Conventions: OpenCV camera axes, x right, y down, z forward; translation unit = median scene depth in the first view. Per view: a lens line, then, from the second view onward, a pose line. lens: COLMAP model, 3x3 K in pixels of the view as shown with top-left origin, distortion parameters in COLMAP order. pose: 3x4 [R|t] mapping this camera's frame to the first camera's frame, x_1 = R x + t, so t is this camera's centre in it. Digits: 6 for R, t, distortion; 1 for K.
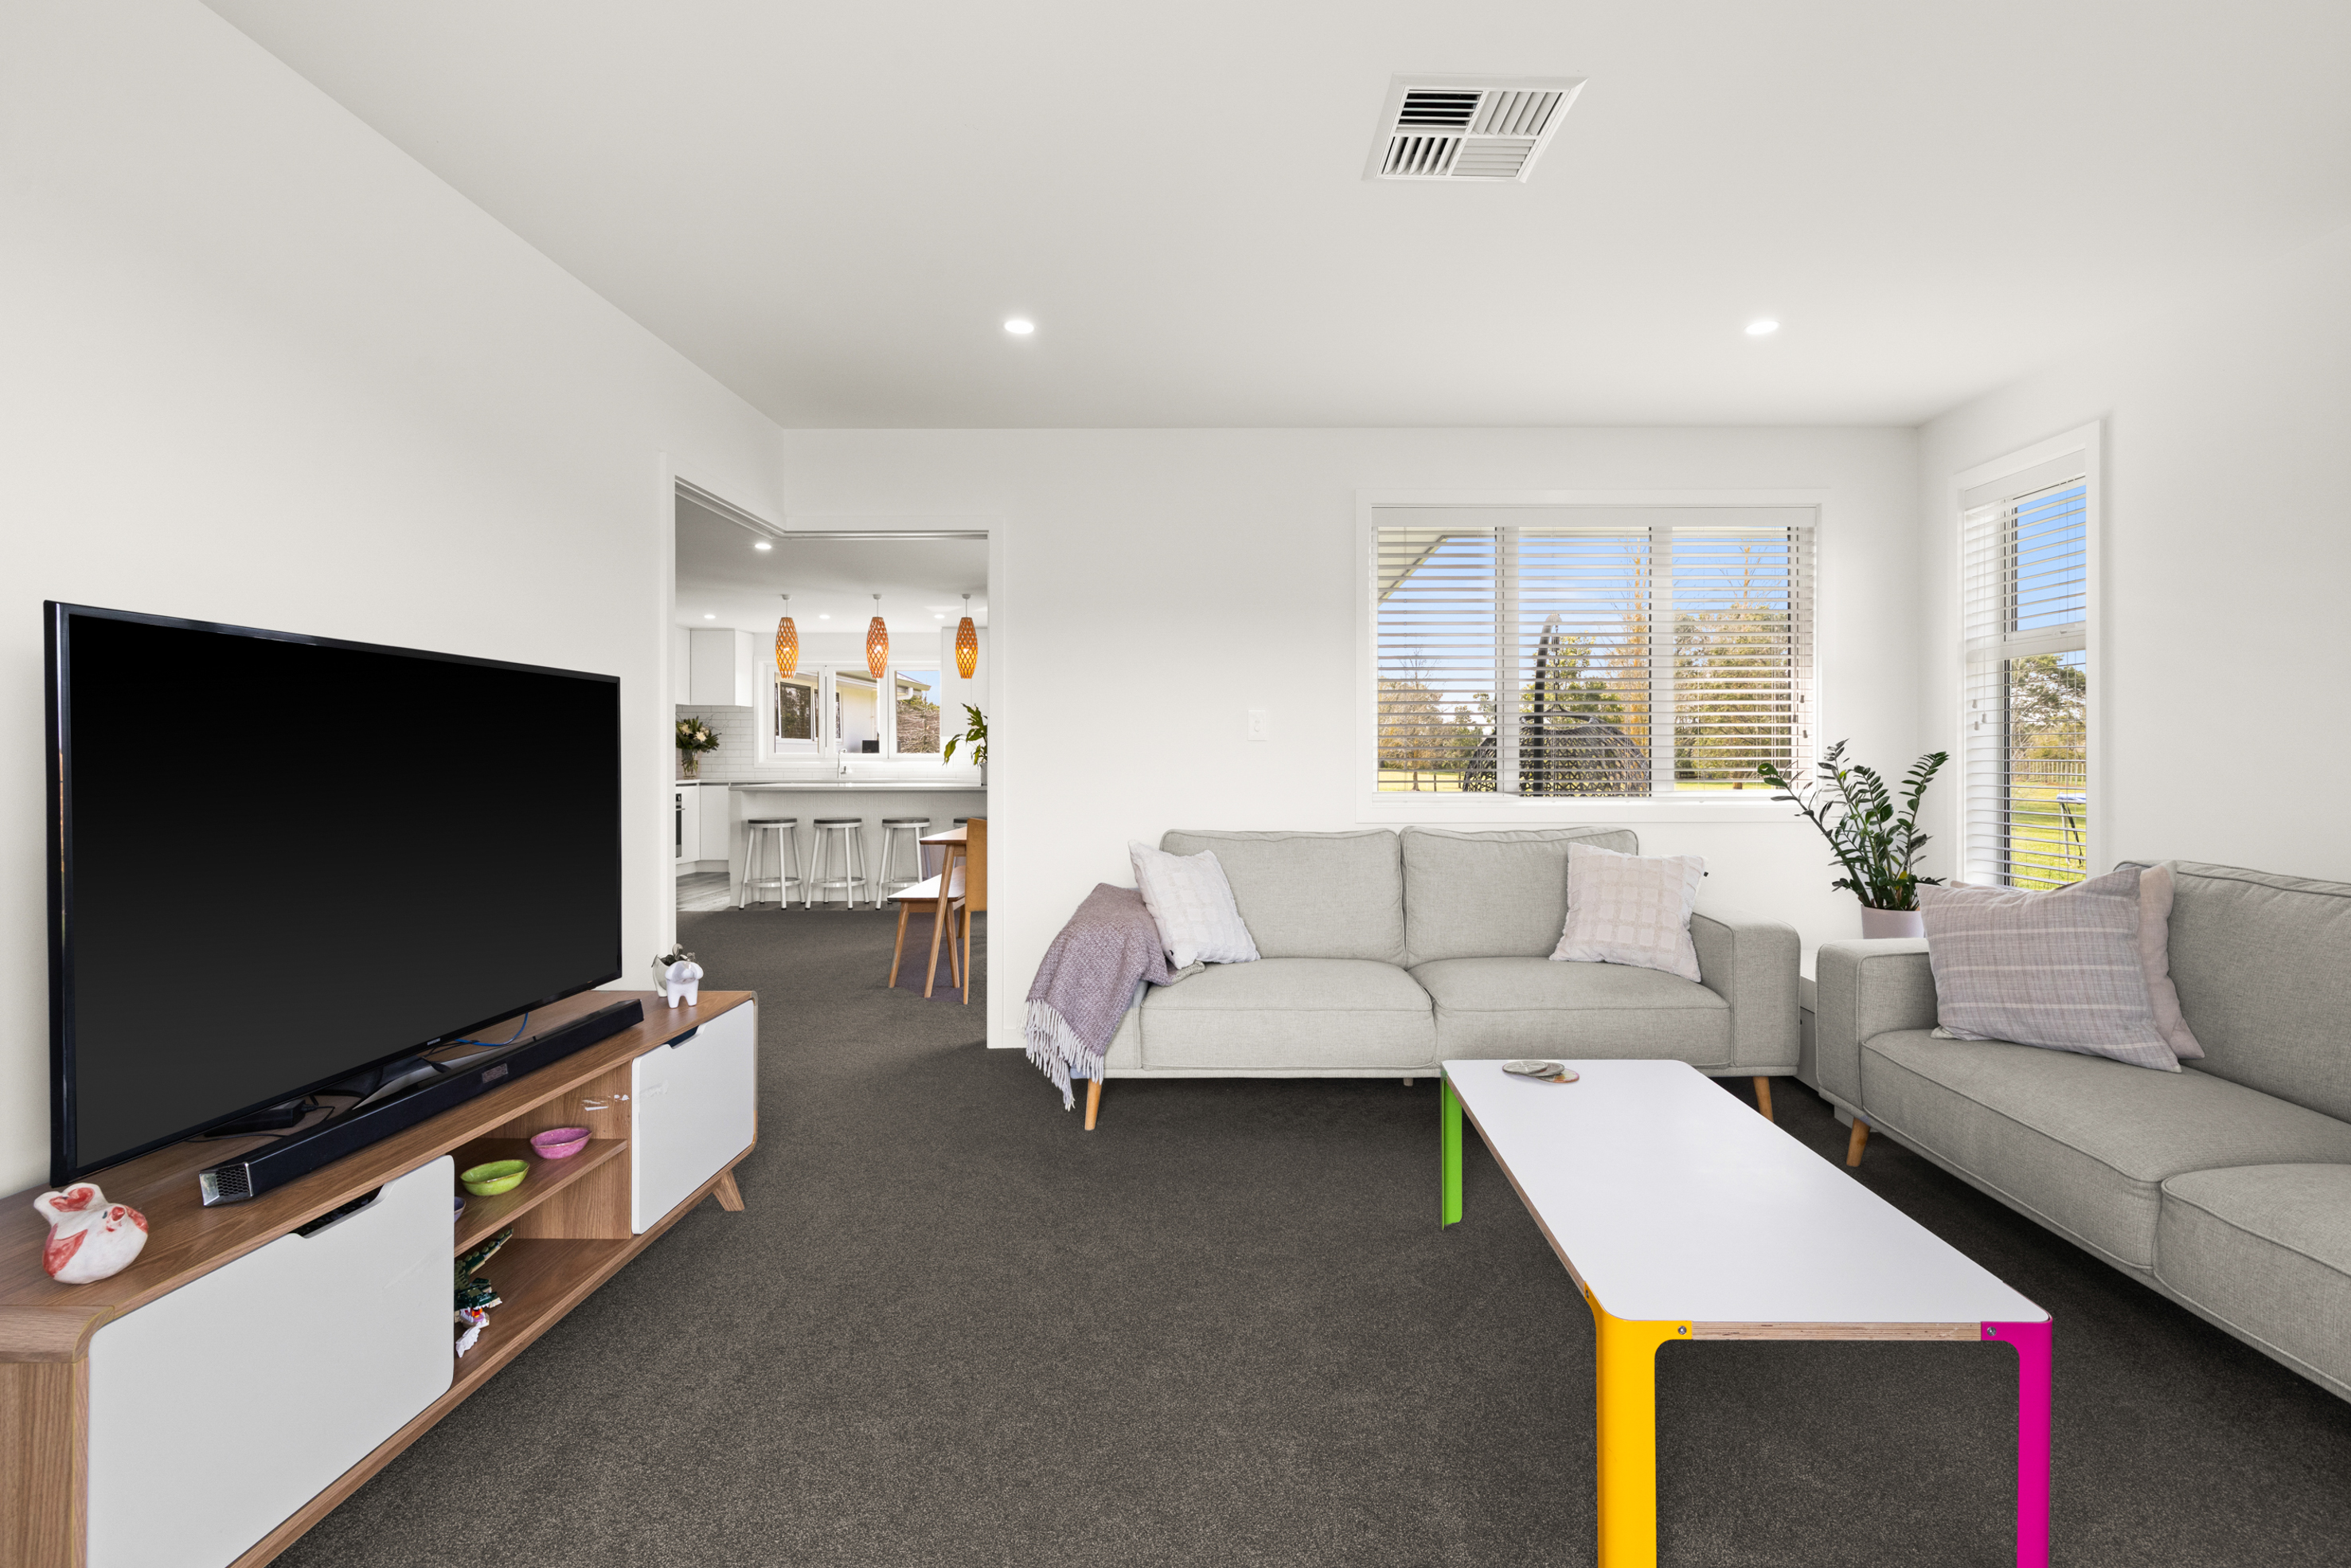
lens RADIAL K [[1066.2, 0, 1215.3], [0, 1066.2, 758.7], [0, 0, 1]] dist [0.016139, -0.004014]
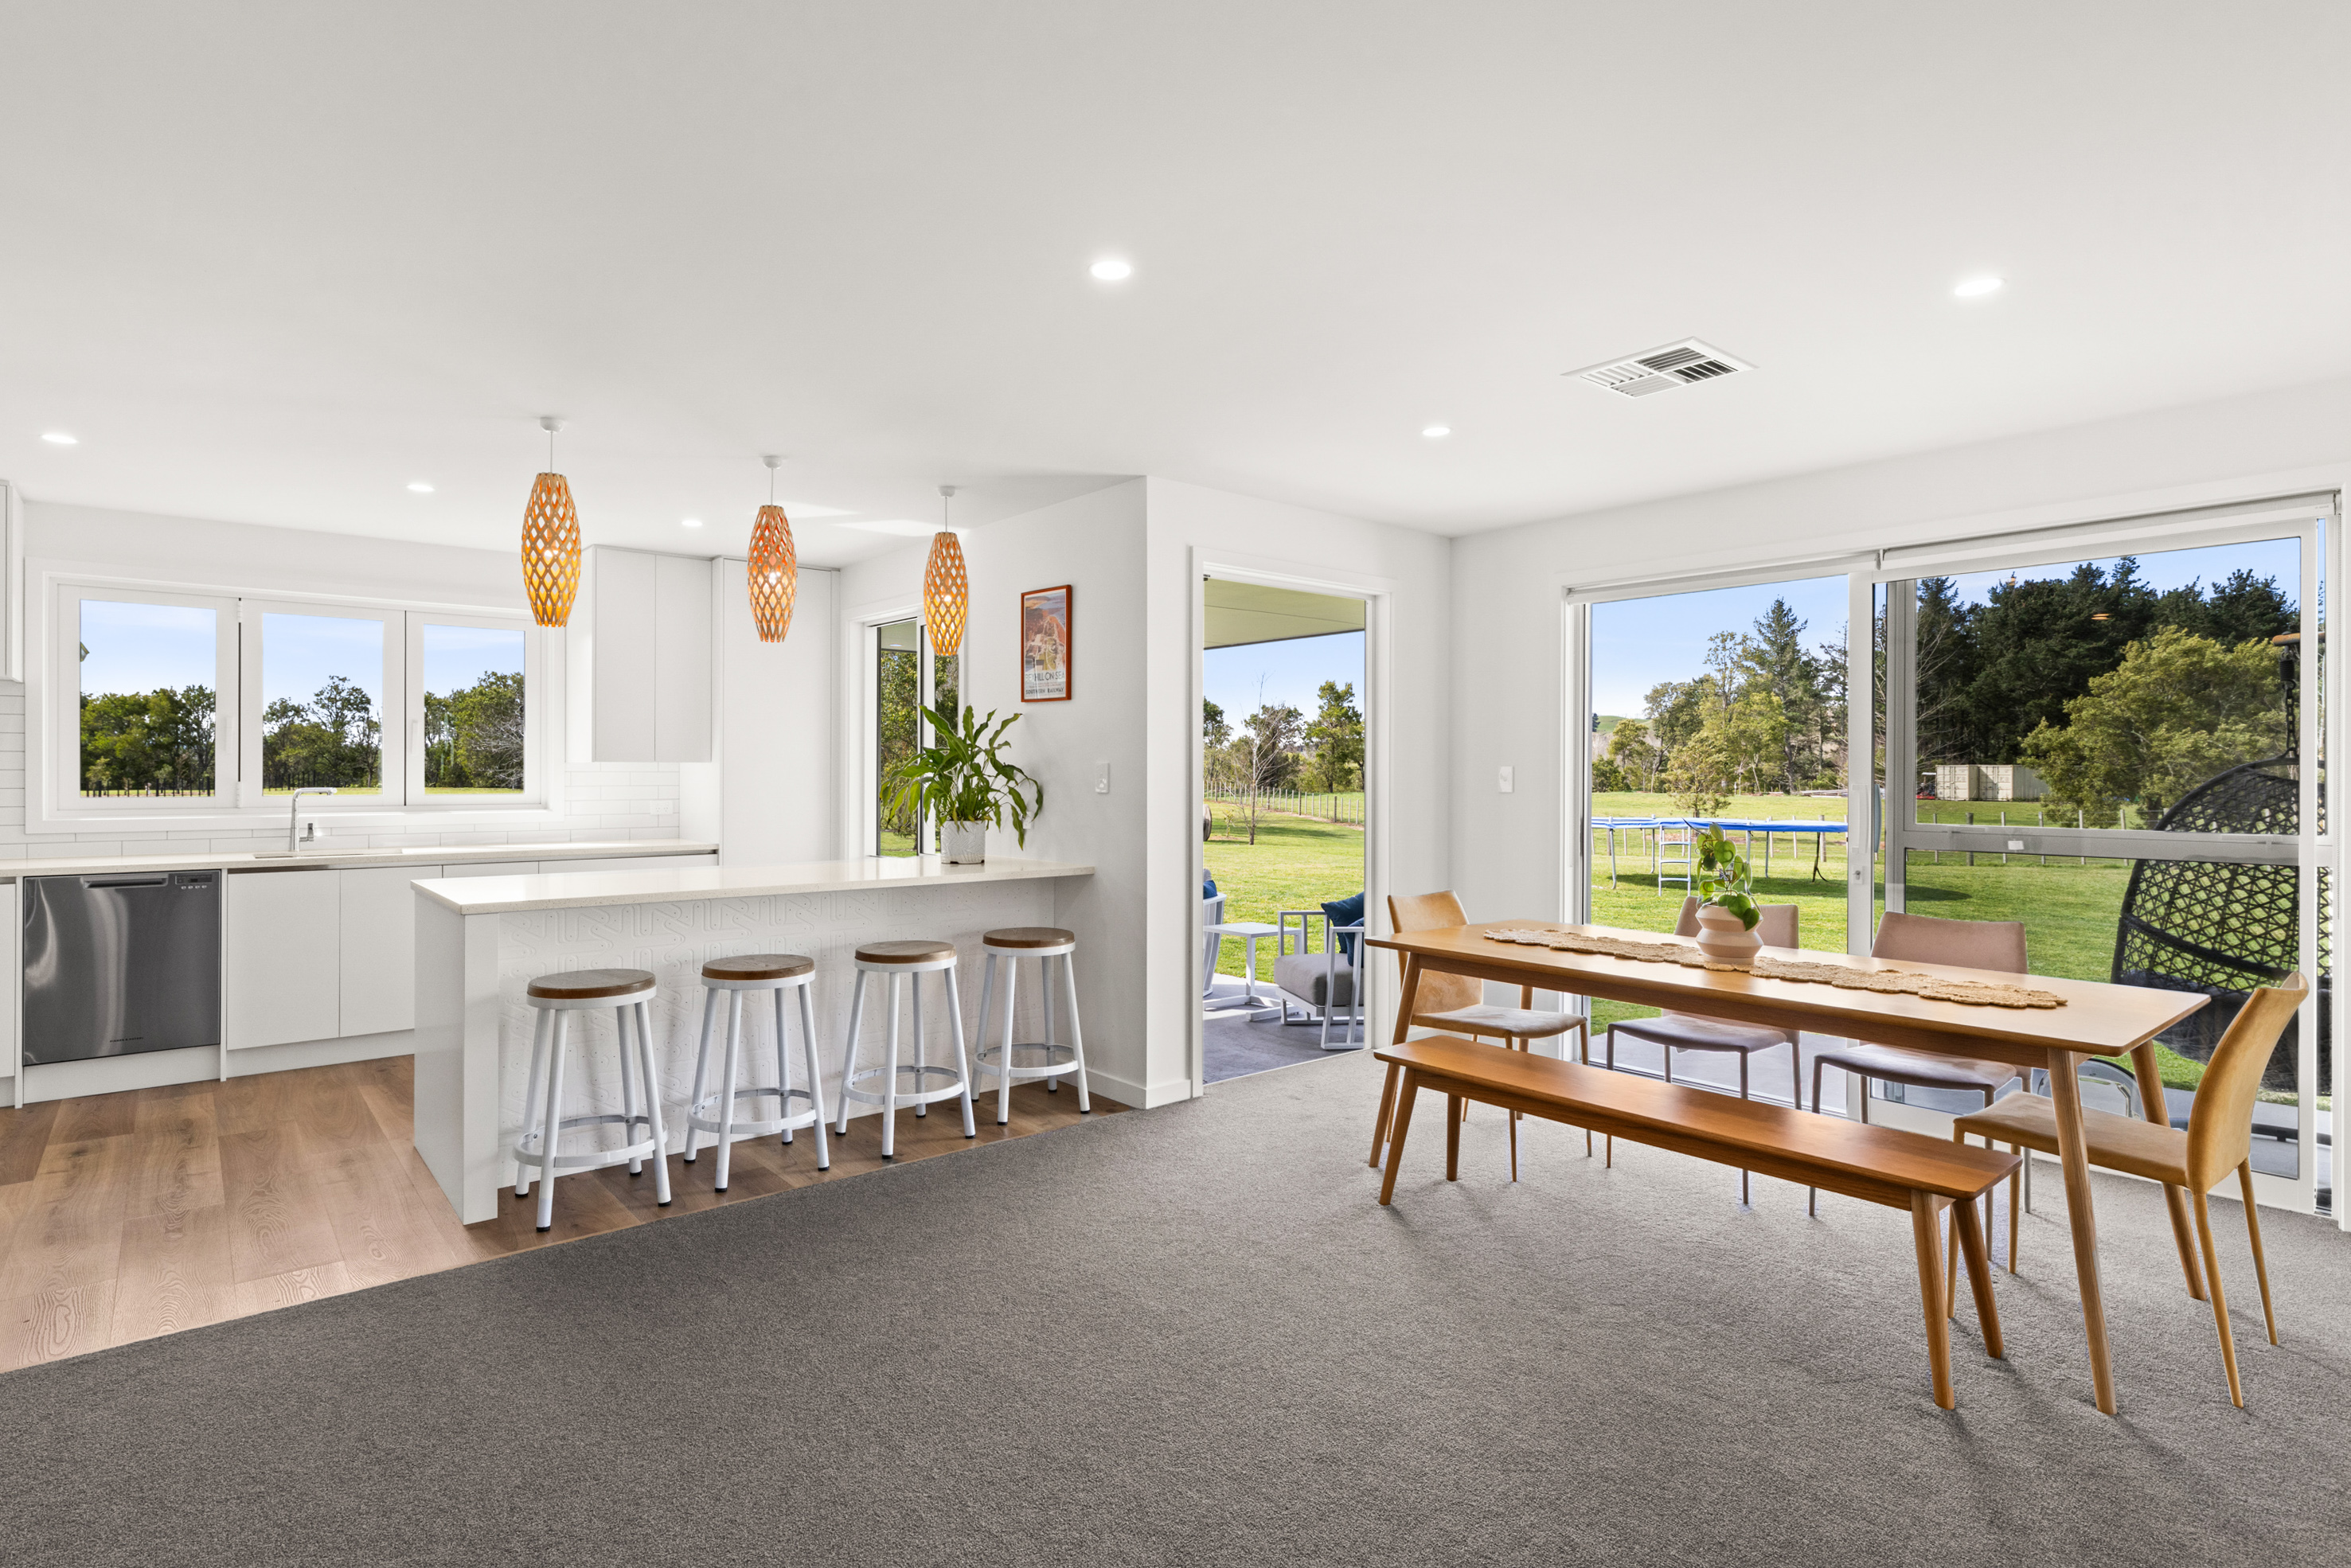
lens RADIAL K [[1164.4, 0, 1121.0], [0, 1164.4, 773.0], [0, 0, 1]] dist [-0.001614, 0.004019]
pose [[0.769488, 0.002104, 0.638657, -0.508717], [-0.001880, 0.999998, -0.001029, -0.018967], [-0.638658, -0.000409, 0.769491, 0.519397]]
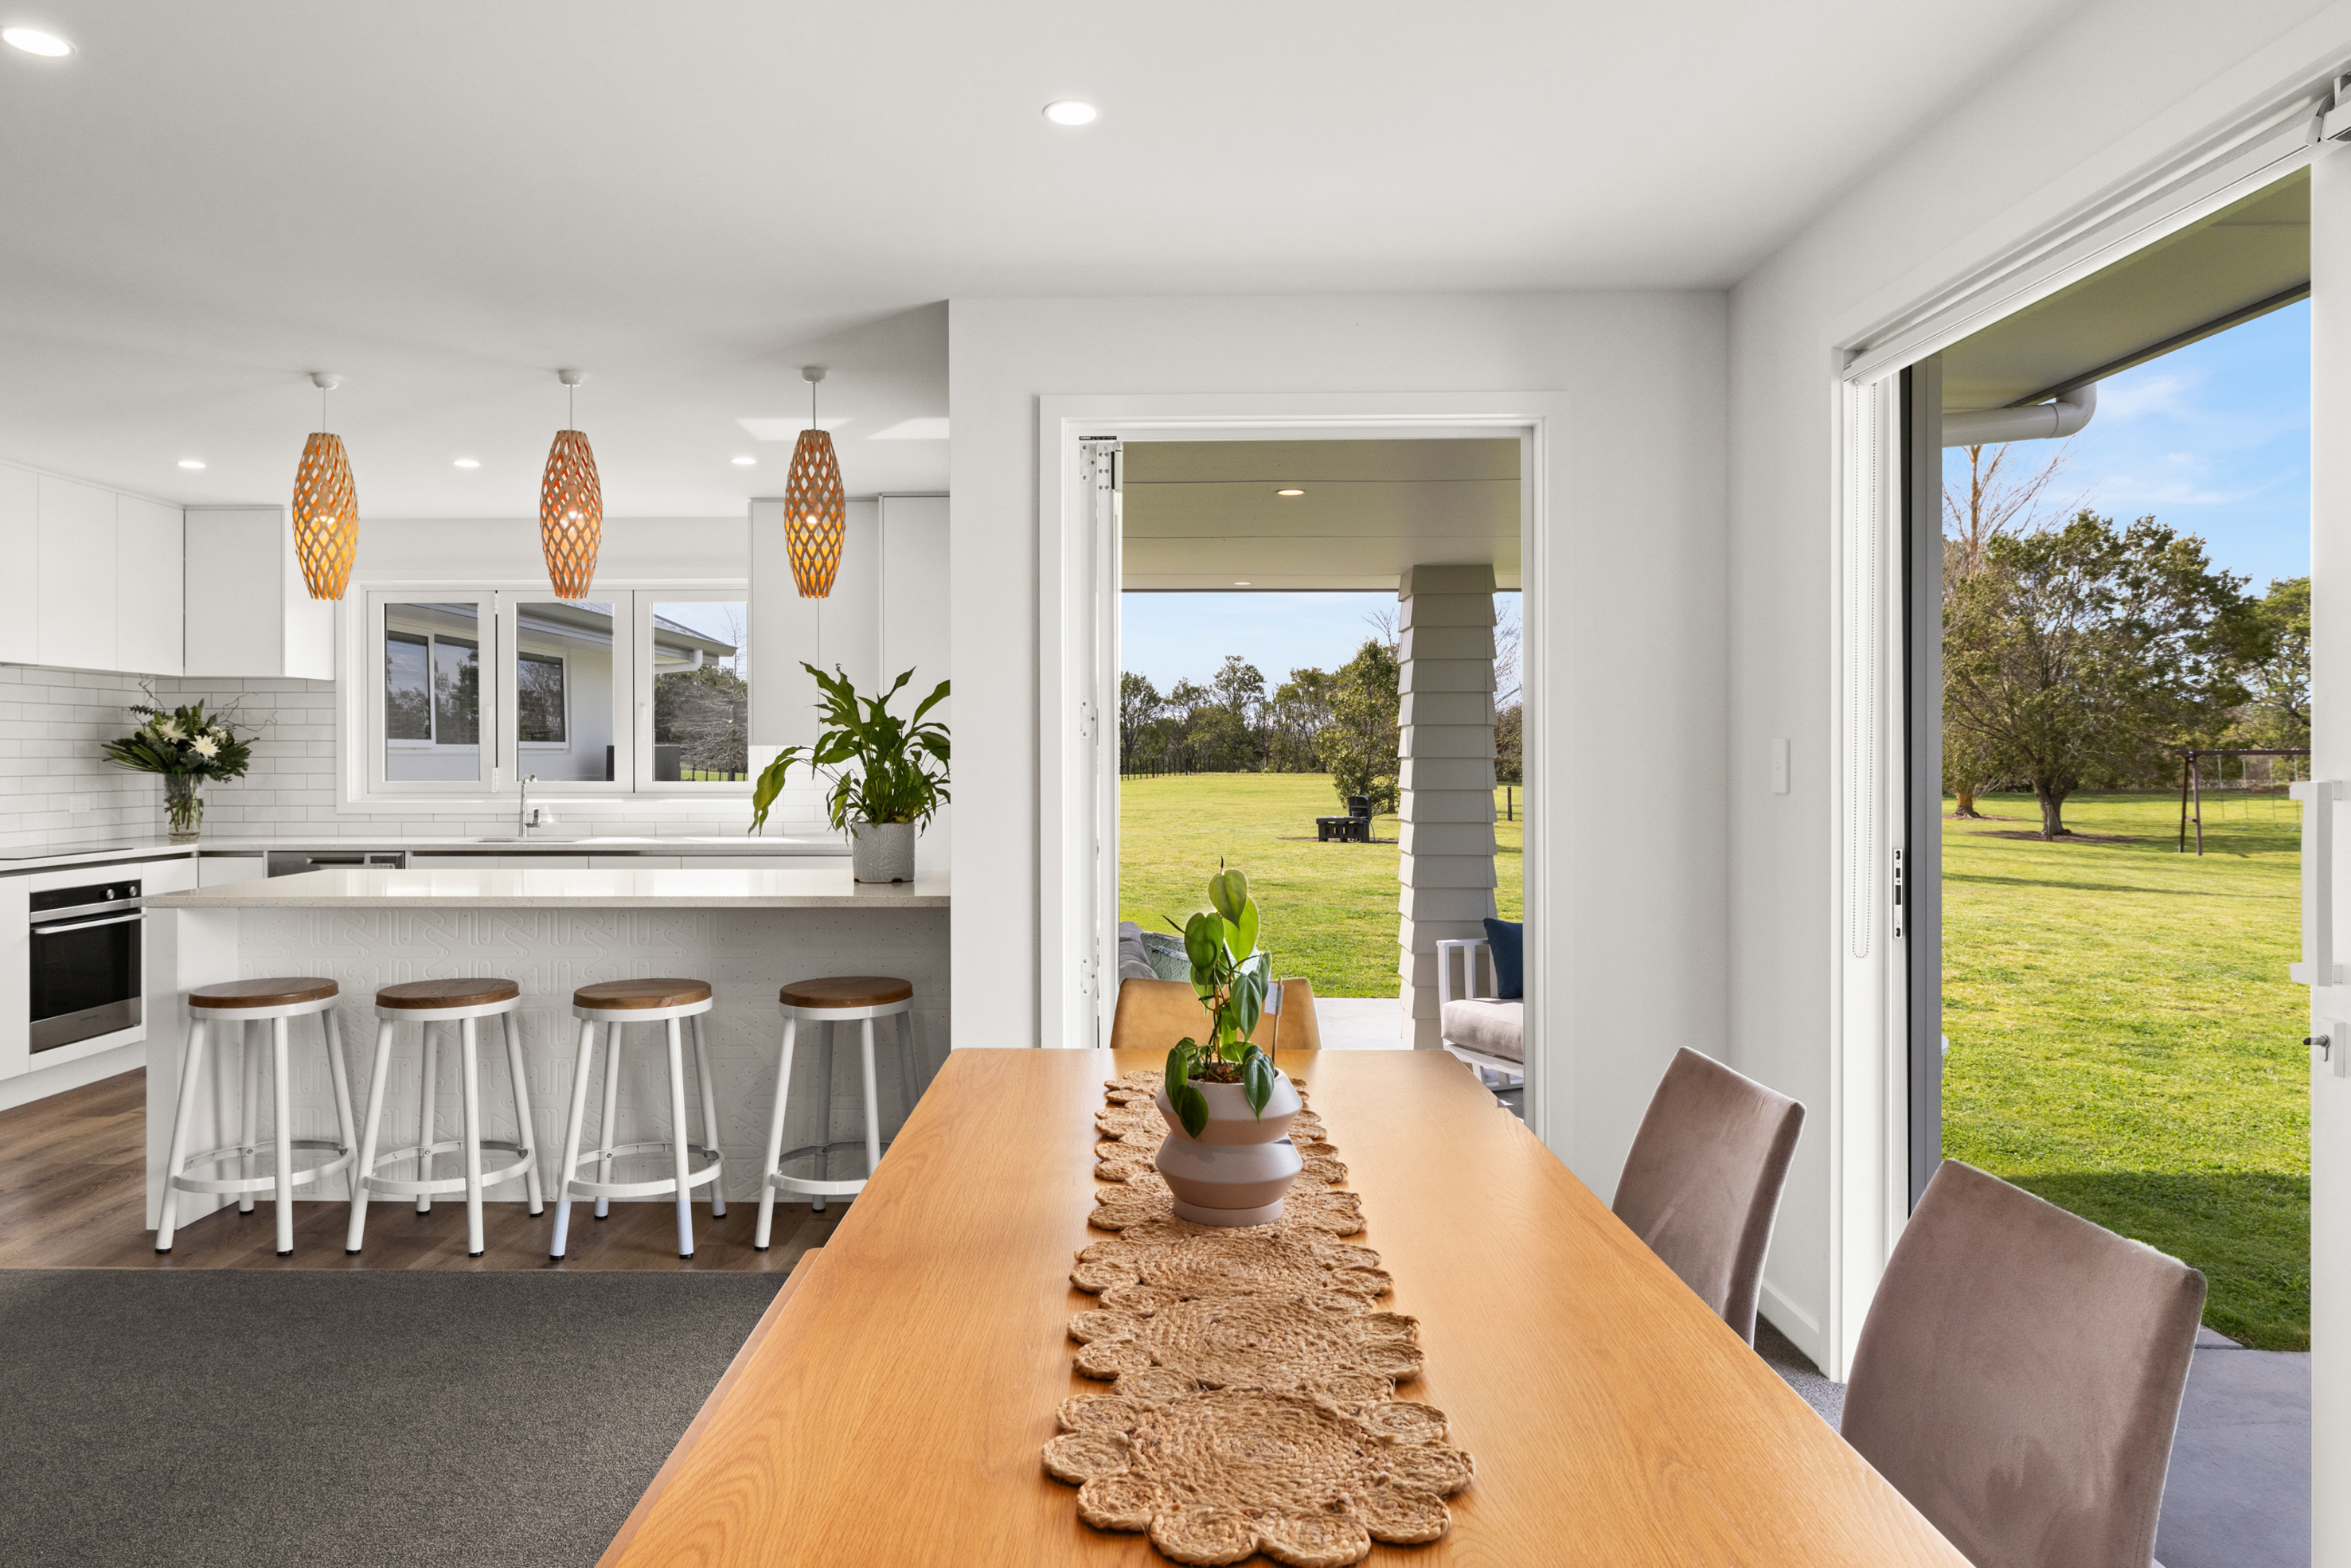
lens RADIAL K [[1495.3, 0, 1147.4], [0, 1495.3, 749.4], [0, 0, 1]] dist [0.014379, -0.009097]
pose [[0.999991, -0.001369, -0.003895, -0.114287], [0.001347, 0.999983, -0.005671, -0.019114], [0.003903, 0.005665, 0.999976, 0.477616]]
